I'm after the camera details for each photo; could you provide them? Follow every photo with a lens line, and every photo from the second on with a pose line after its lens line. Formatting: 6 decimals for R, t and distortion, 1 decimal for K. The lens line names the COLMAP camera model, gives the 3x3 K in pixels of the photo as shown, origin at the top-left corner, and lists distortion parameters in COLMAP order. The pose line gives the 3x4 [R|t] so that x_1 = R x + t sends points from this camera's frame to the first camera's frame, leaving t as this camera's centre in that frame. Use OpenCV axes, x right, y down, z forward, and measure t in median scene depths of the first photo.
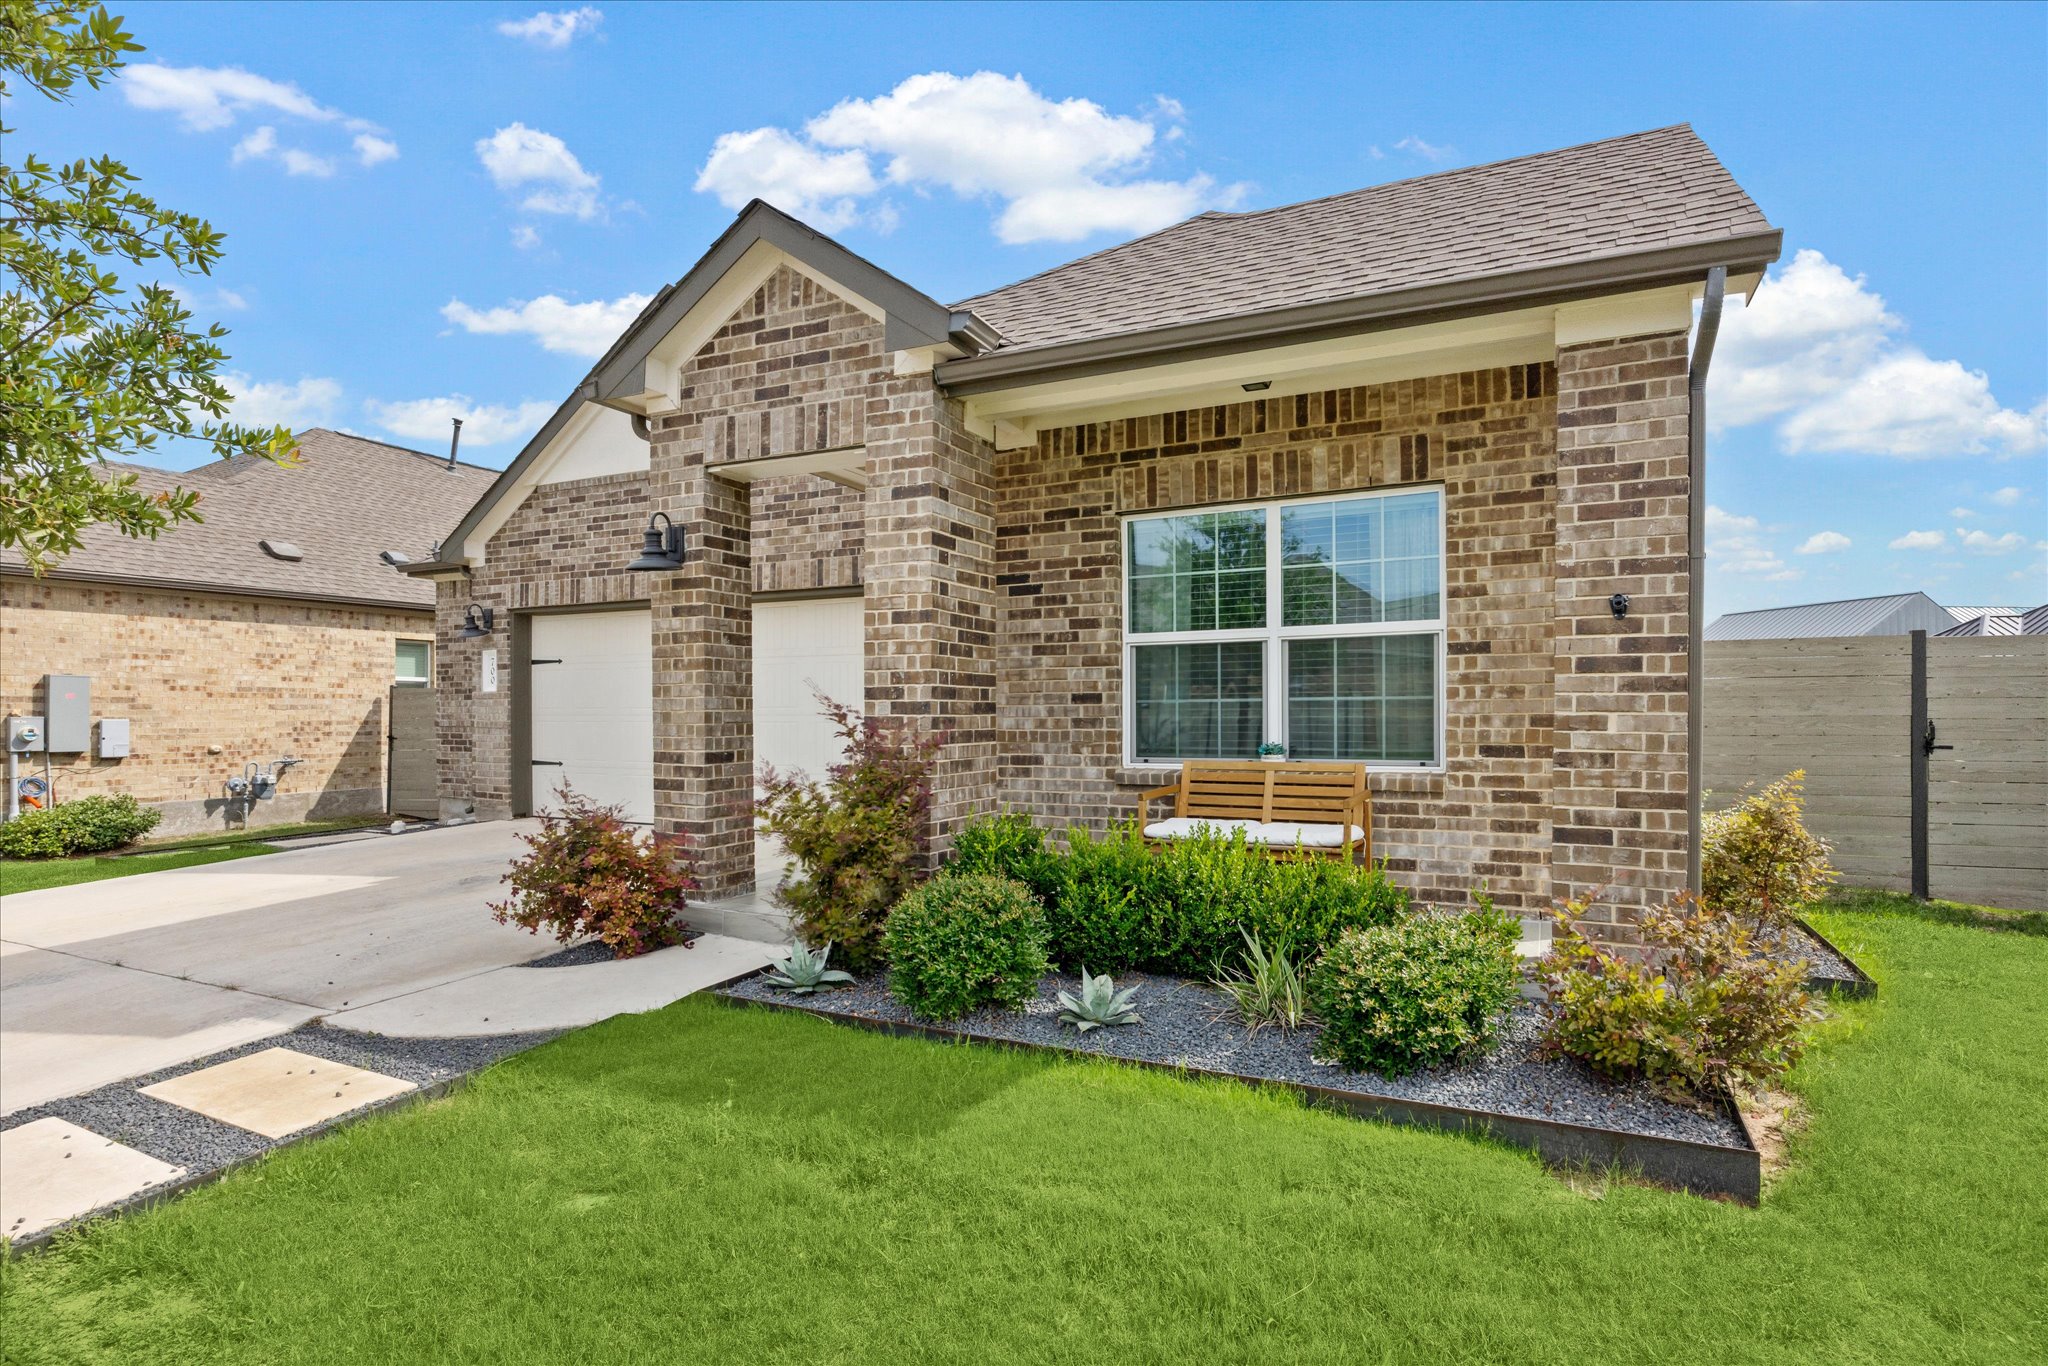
lens RADIAL K [[962.6, 0, 1027.2], [0, 962.6, 710.7], [0, 0, 1]] dist [-0.005494, 0.000439]
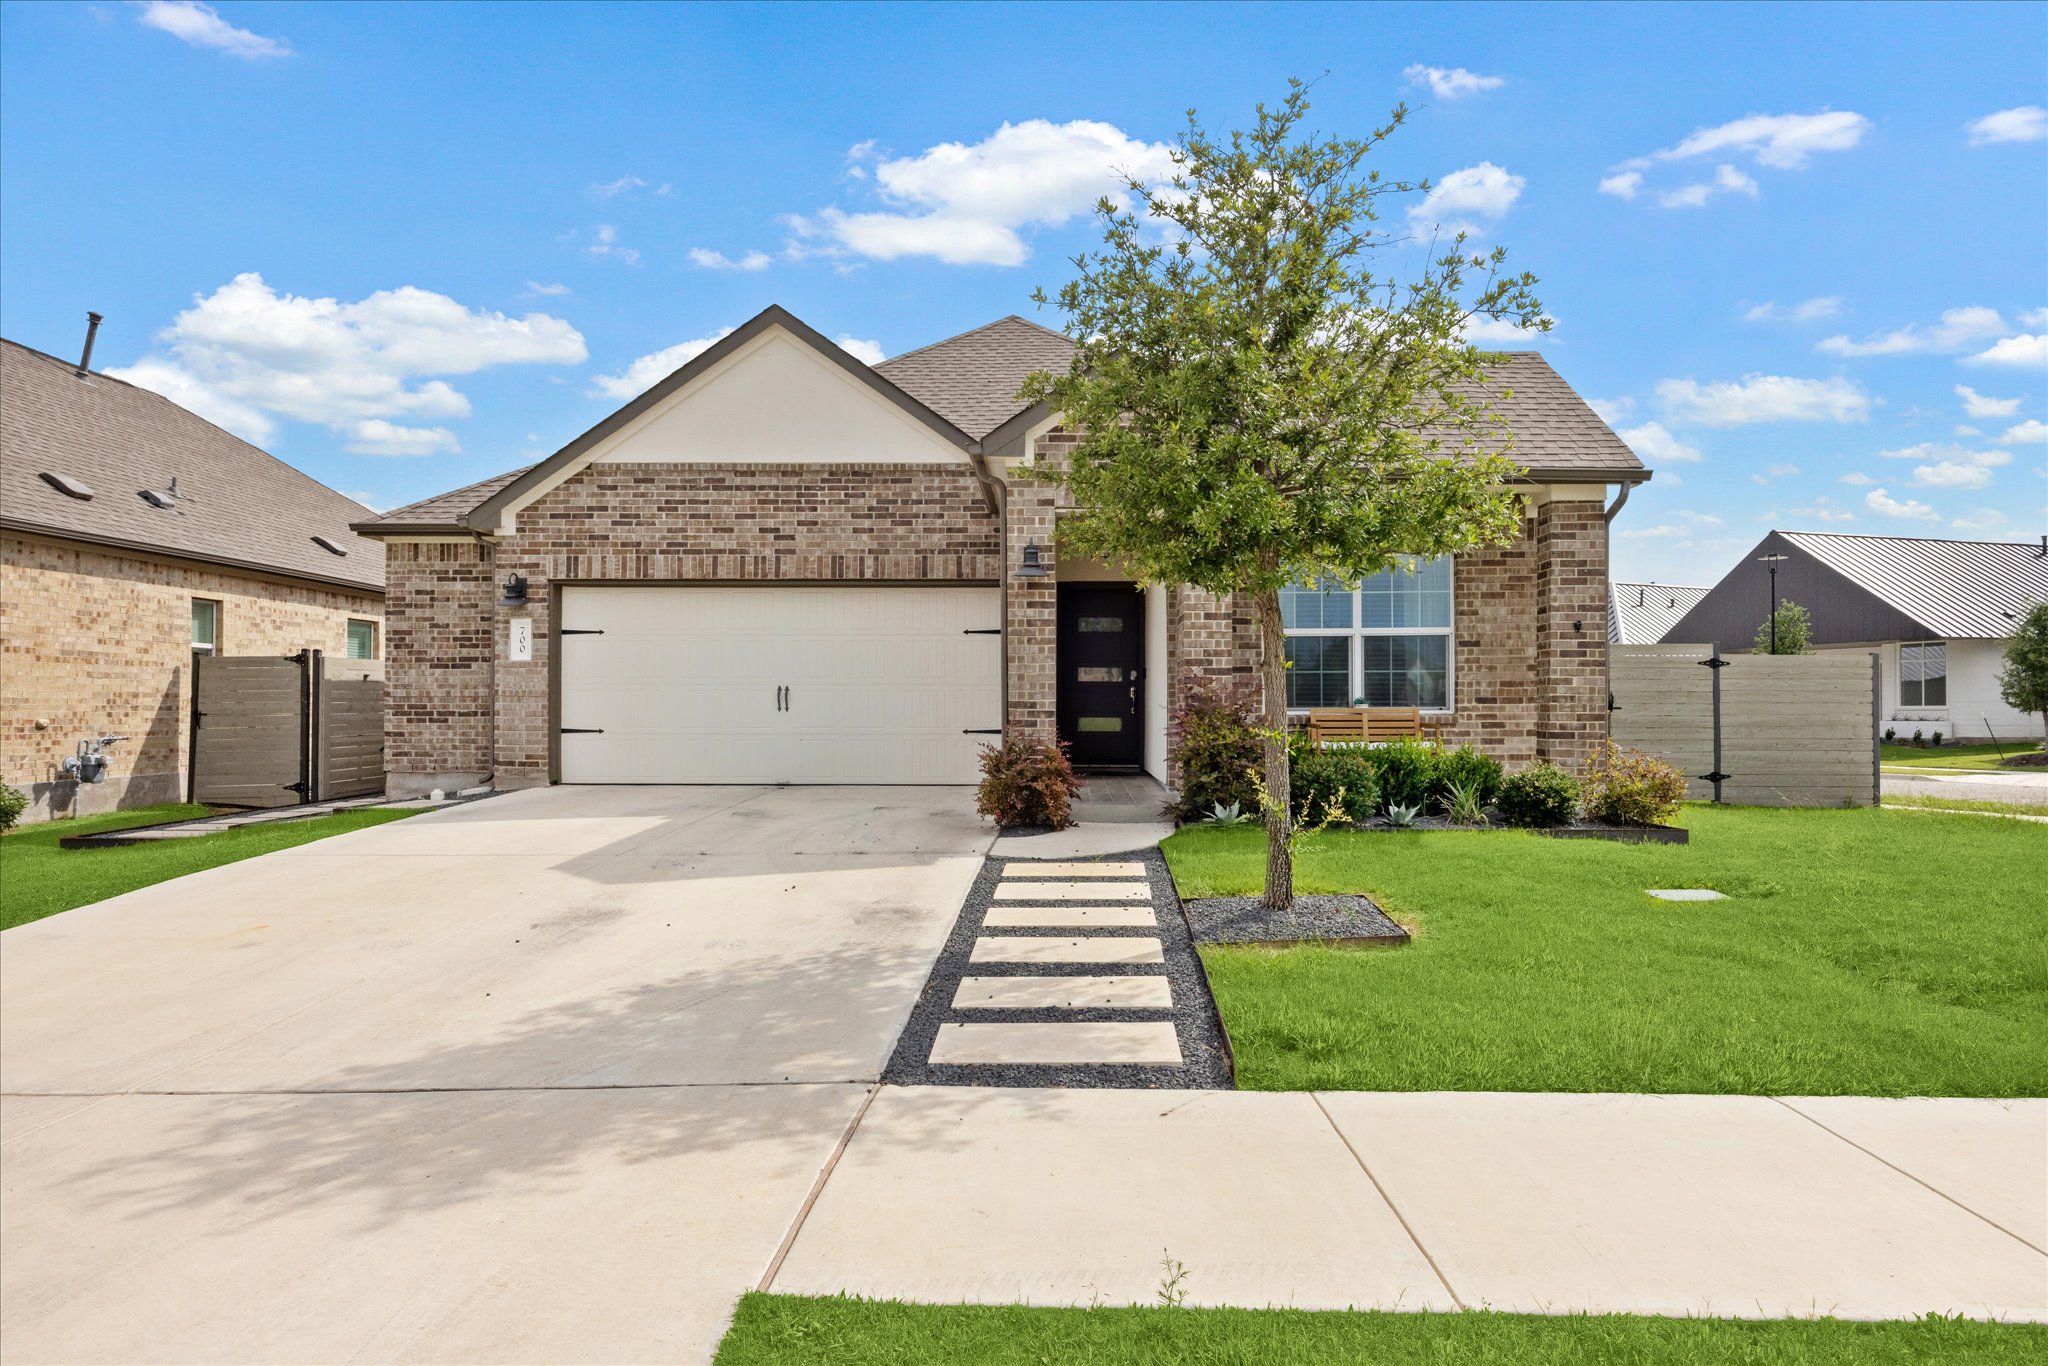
lens RADIAL K [[1153.5, 0, 1009.5], [0, 1153.5, 692.6], [0, 0, 1]] dist [-0.003633, 0.001815]
pose [[0.919342, 0.008841, 0.393360, -0.681127], [-0.004029, 0.999907, -0.013057, 0.033554], [-0.393439, 0.010419, 0.919292, -0.374896]]
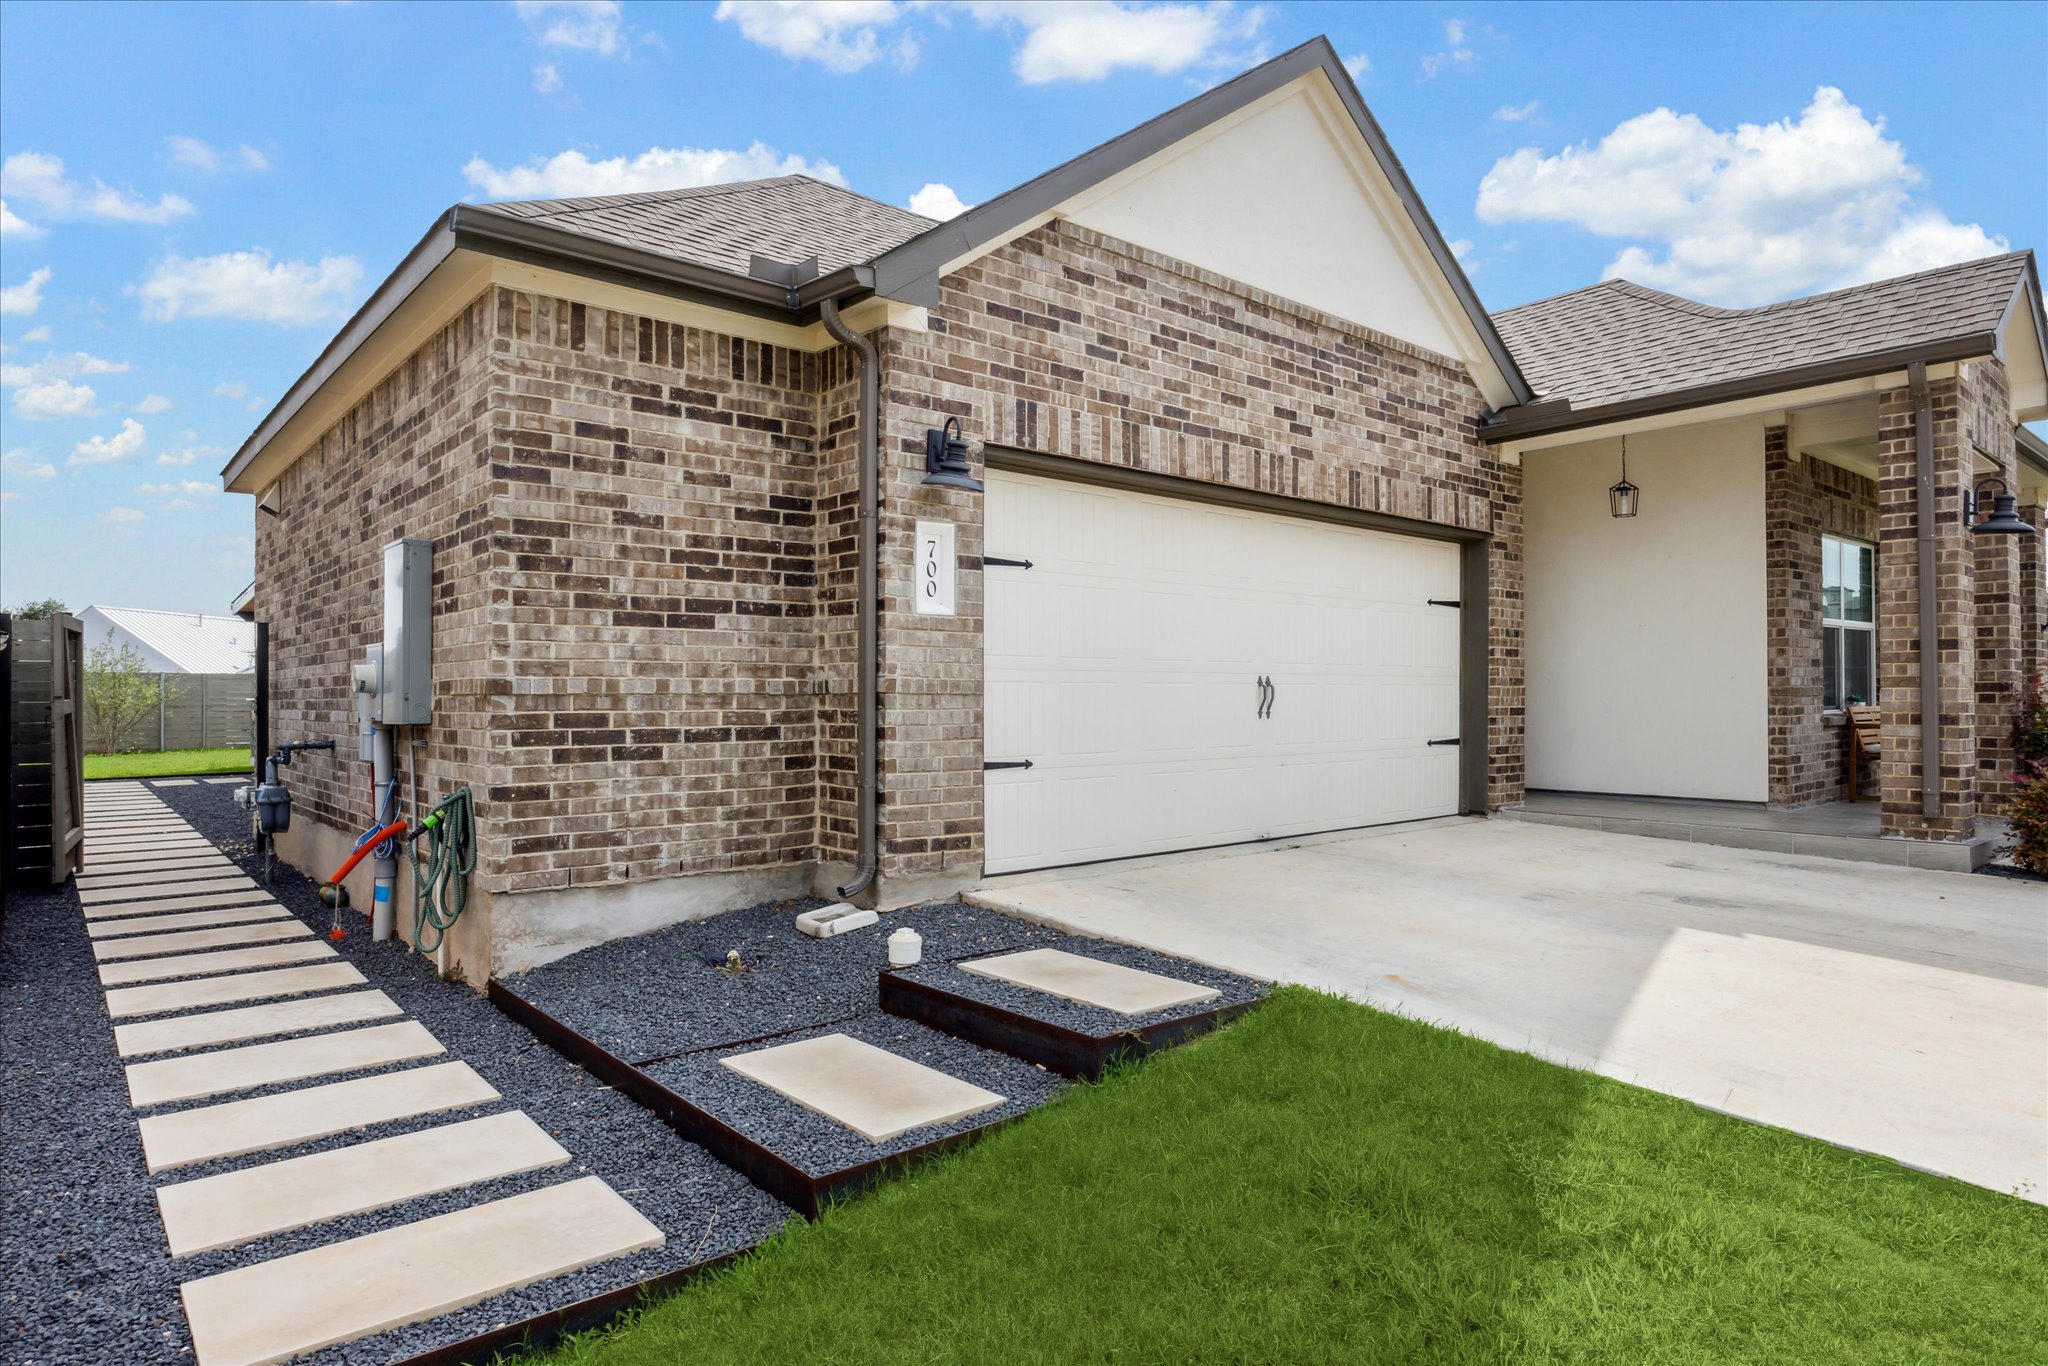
lens RADIAL K [[1153.5, 0, 1007.1], [0, 1153.5, 694.1], [0, 0, 1]] dist [-0.003633, 0.001815]
pose [[0.435941, 0.005399, 0.899959, -1.249465], [0.000653, 0.999980, -0.006315, 0.025664], [-0.899975, 0.003341, 0.435928, 0.887025]]
